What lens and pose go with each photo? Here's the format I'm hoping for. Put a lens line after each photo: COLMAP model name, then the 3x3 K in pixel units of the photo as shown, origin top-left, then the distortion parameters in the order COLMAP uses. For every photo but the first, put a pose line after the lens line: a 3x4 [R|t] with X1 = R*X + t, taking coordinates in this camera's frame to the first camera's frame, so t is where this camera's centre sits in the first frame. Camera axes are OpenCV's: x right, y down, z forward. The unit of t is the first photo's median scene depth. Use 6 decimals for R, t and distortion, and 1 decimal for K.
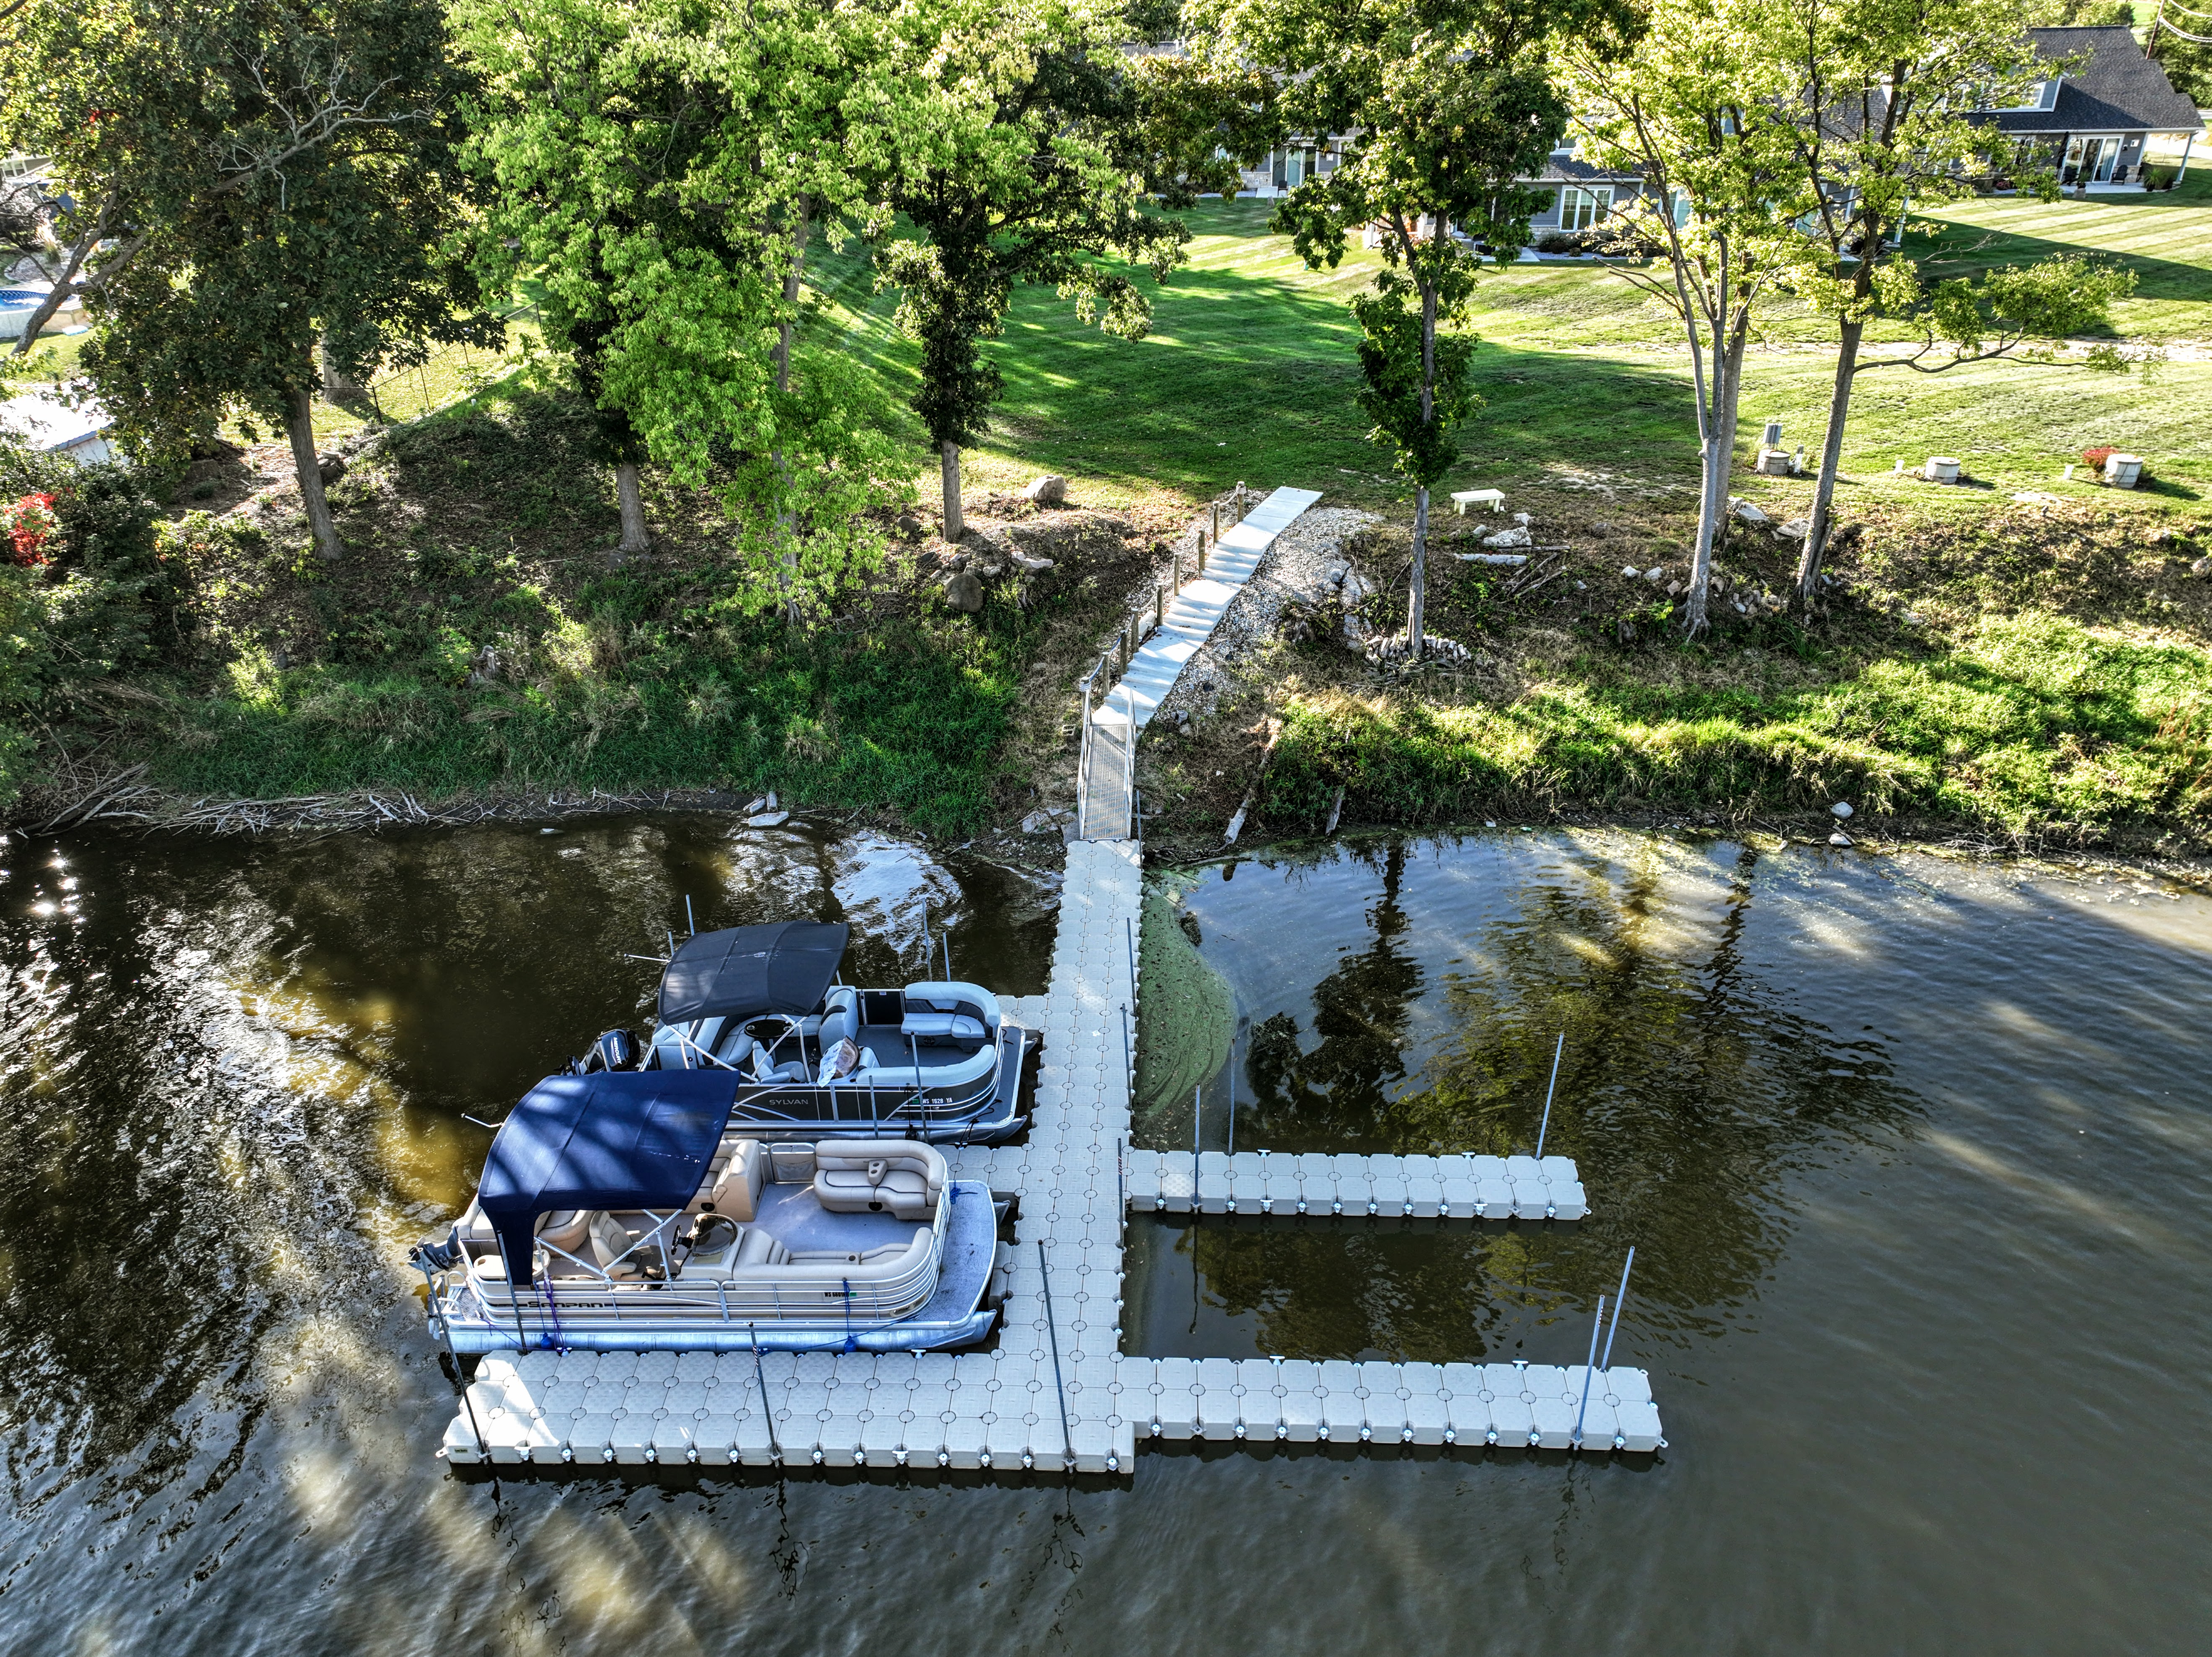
lens RADIAL K [[1554.1, 0, 1108.4], [0, 1554.1, 823.3], [0, 0, 1]] dist [-0.003076, 0.016010]
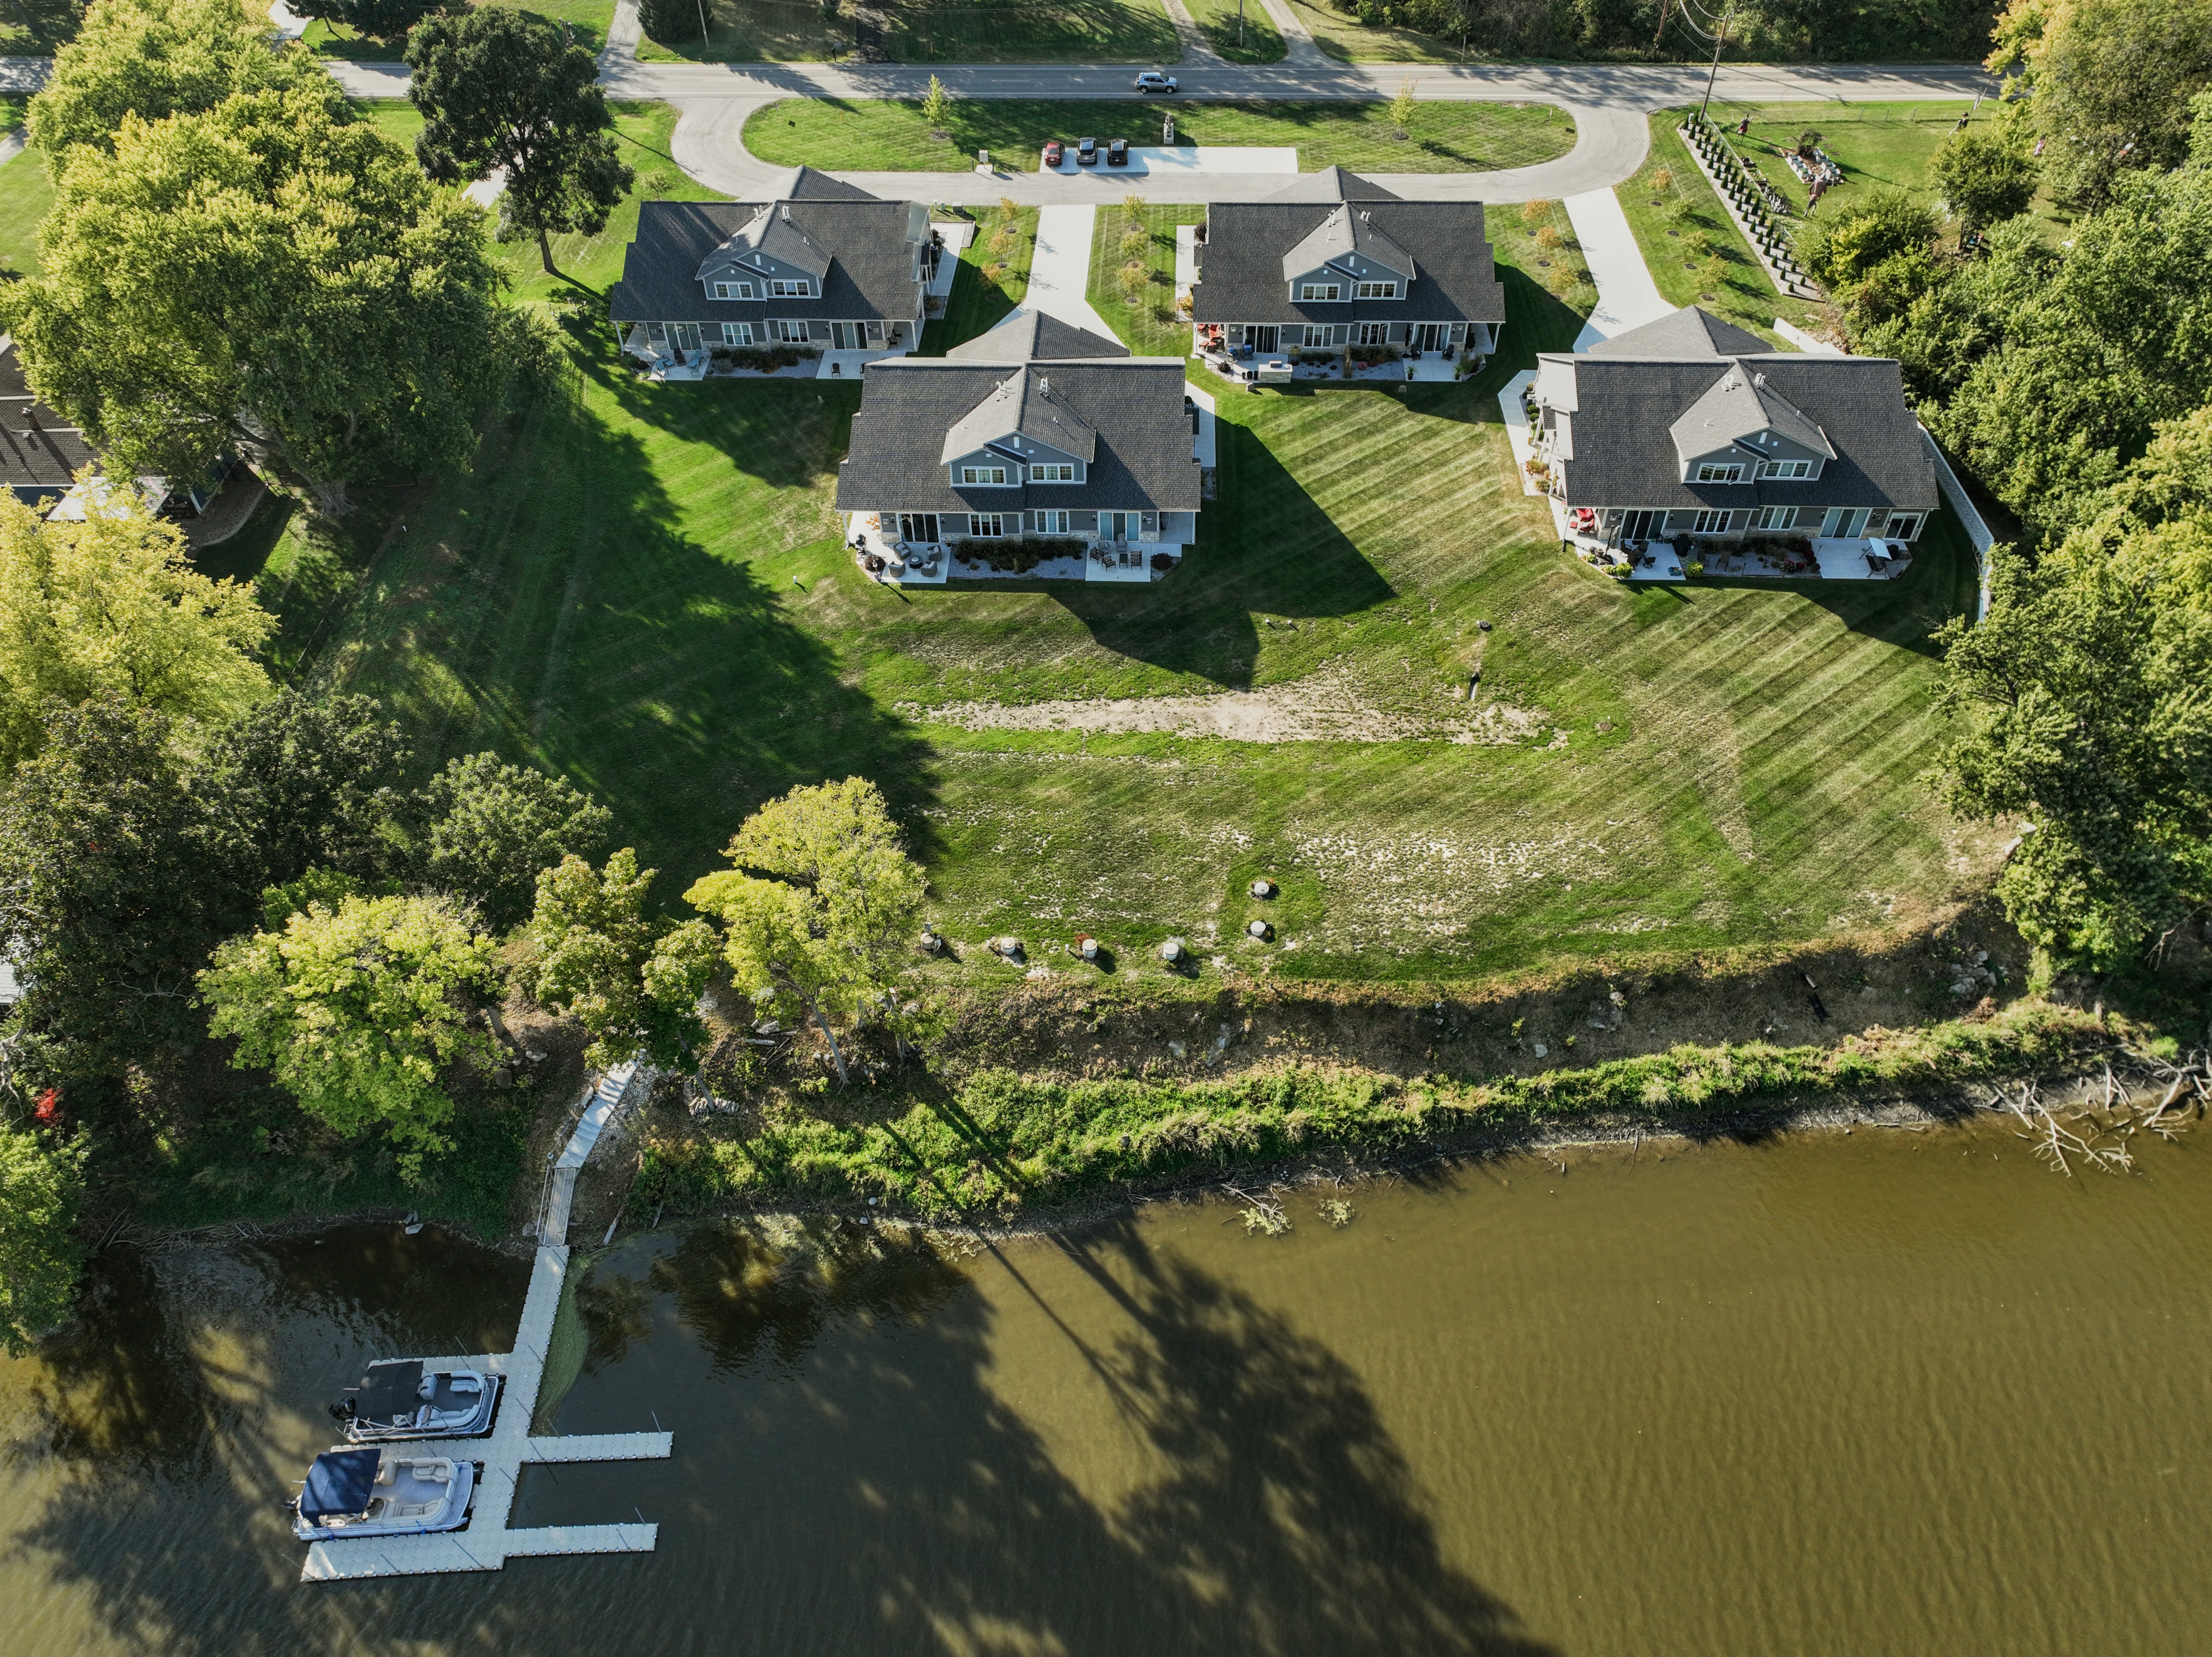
lens RADIAL K [[1554.1, 0, 1114.7], [0, 1554.1, 821.3], [0, 0, 1]] dist [-0.003076, 0.016010]
pose [[0.996879, -0.052302, 0.059127, 0.685927], [0.032116, 0.952936, 0.301466, -1.191073], [-0.072112, -0.298627, 0.951642, -1.053567]]
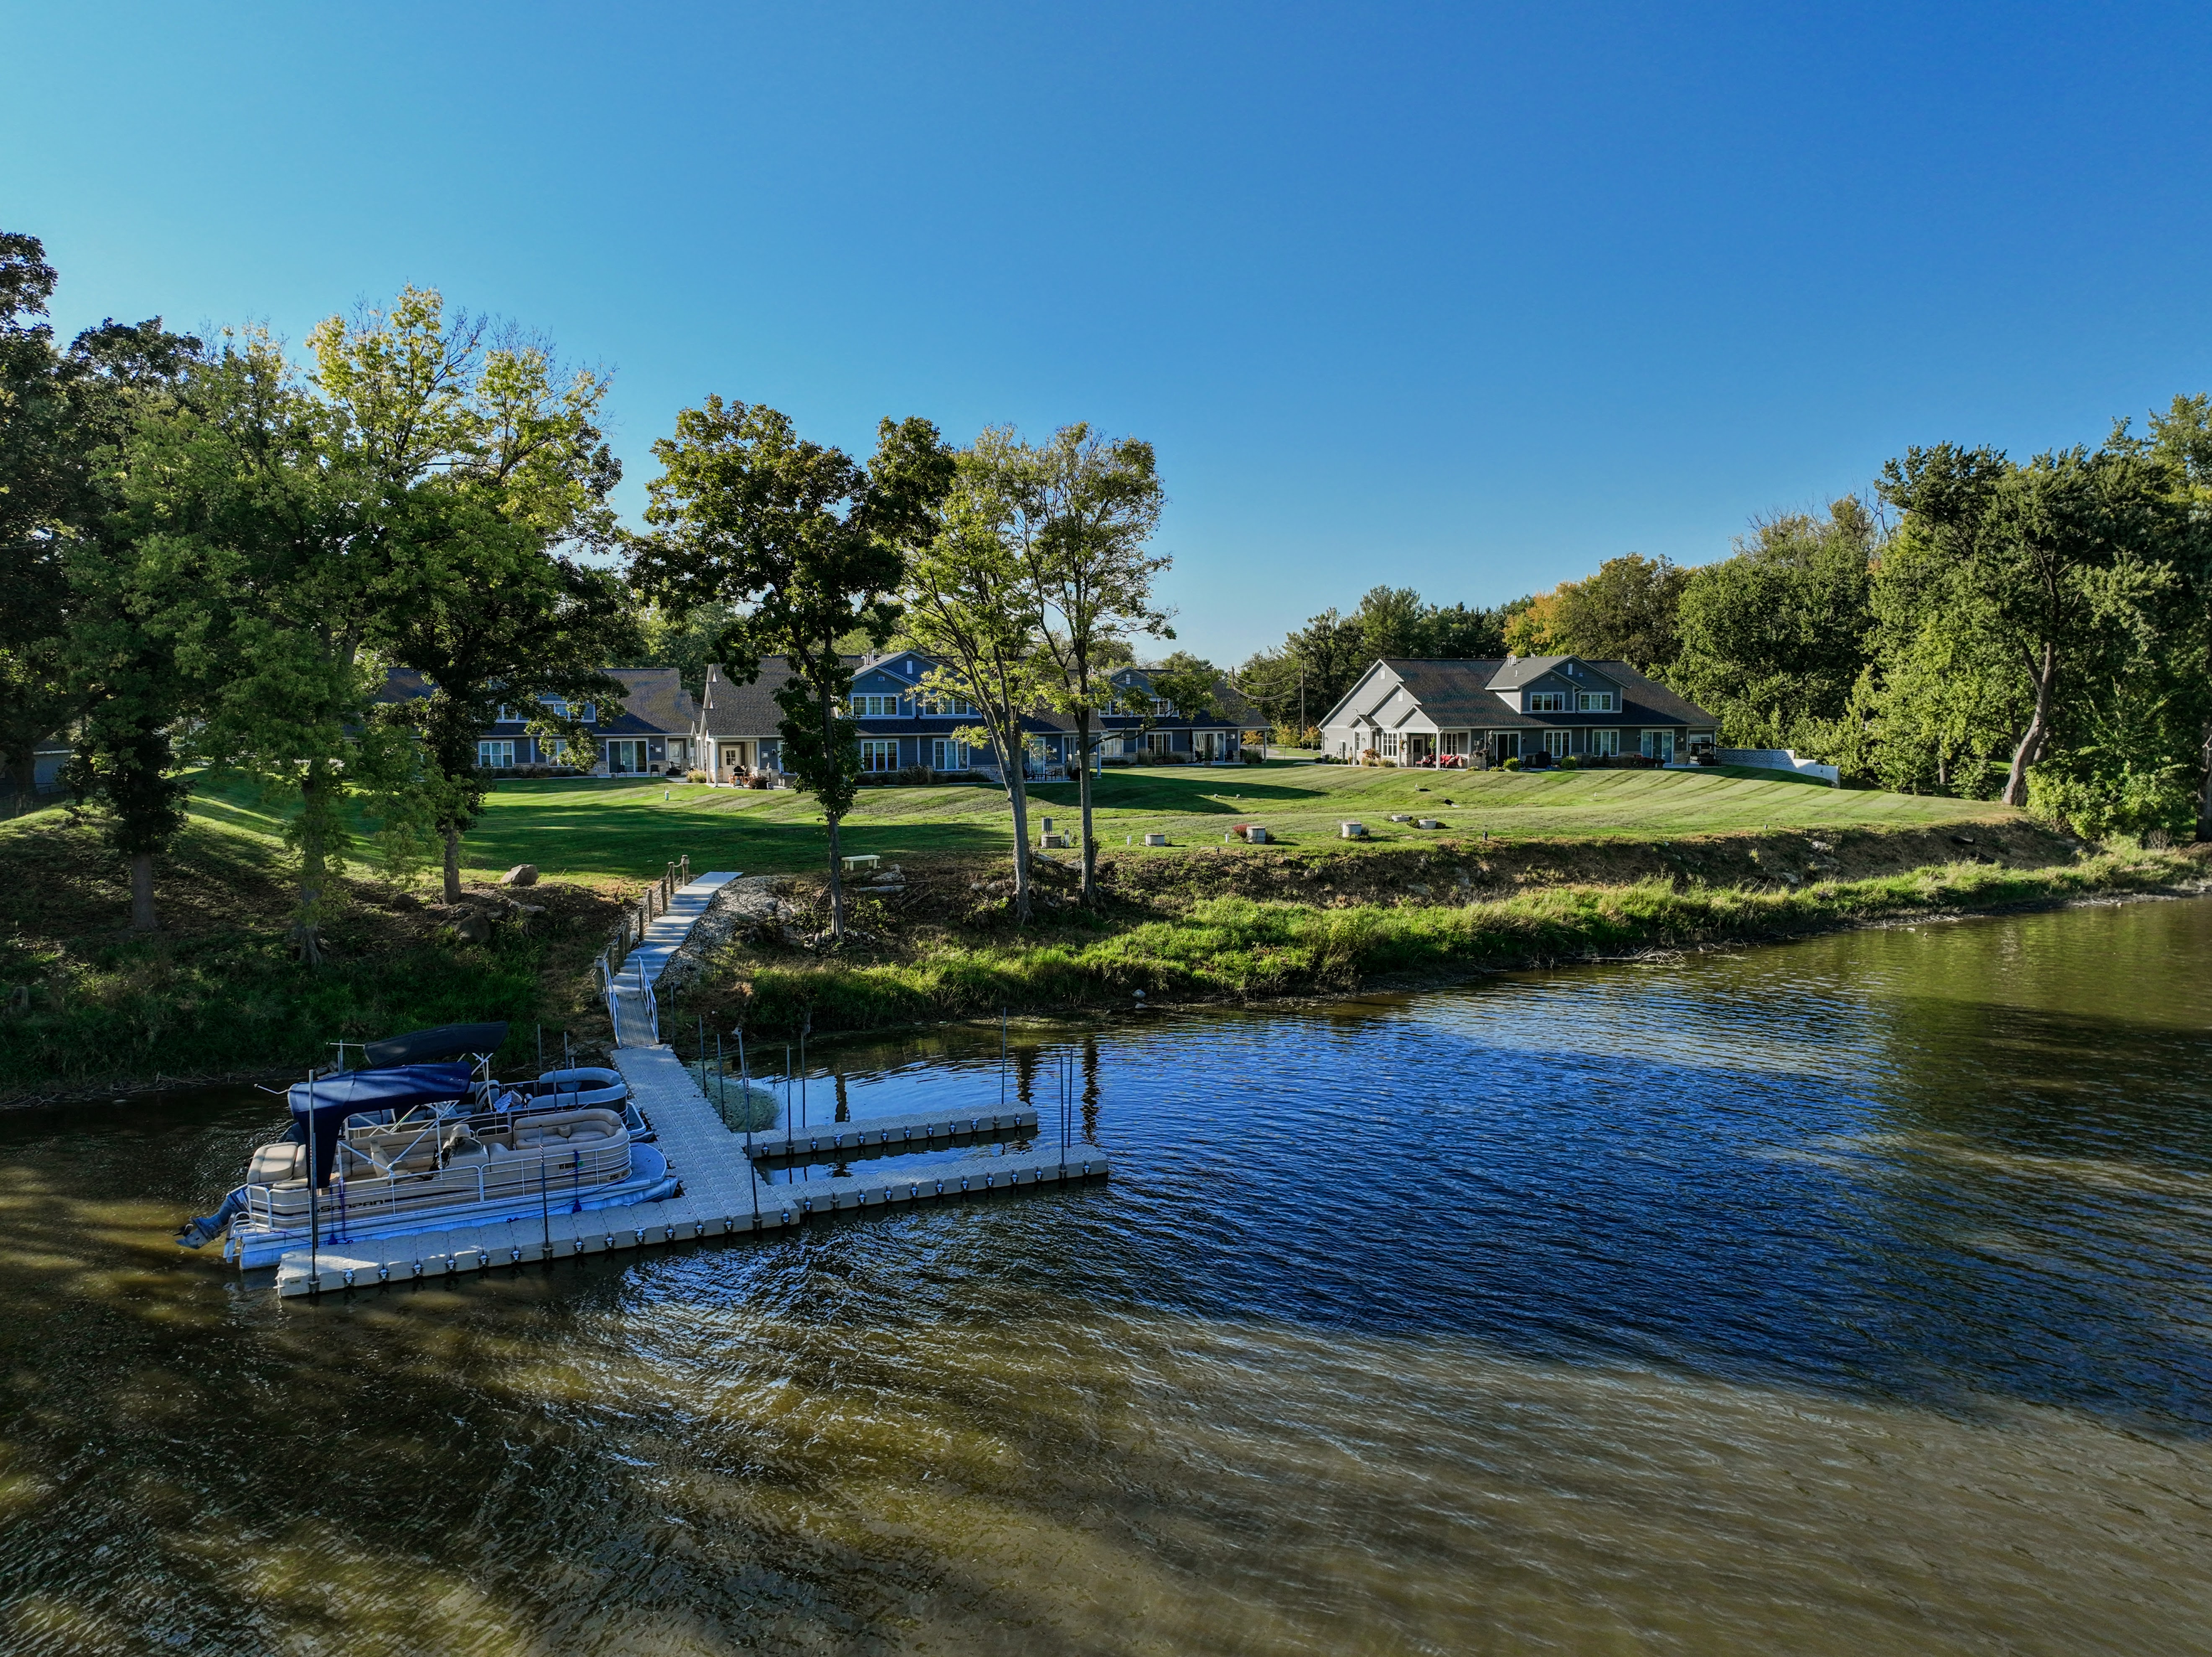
lens RADIAL K [[1554.1, 0, 1111.6], [0, 1554.1, 821.2], [0, 0, 1]] dist [-0.003076, 0.016010]
pose [[0.899112, -0.024838, 0.437013, -0.191681], [0.201317, 0.909993, -0.362471, 0.354827], [-0.388676, 0.413880, 0.823185, -0.277948]]
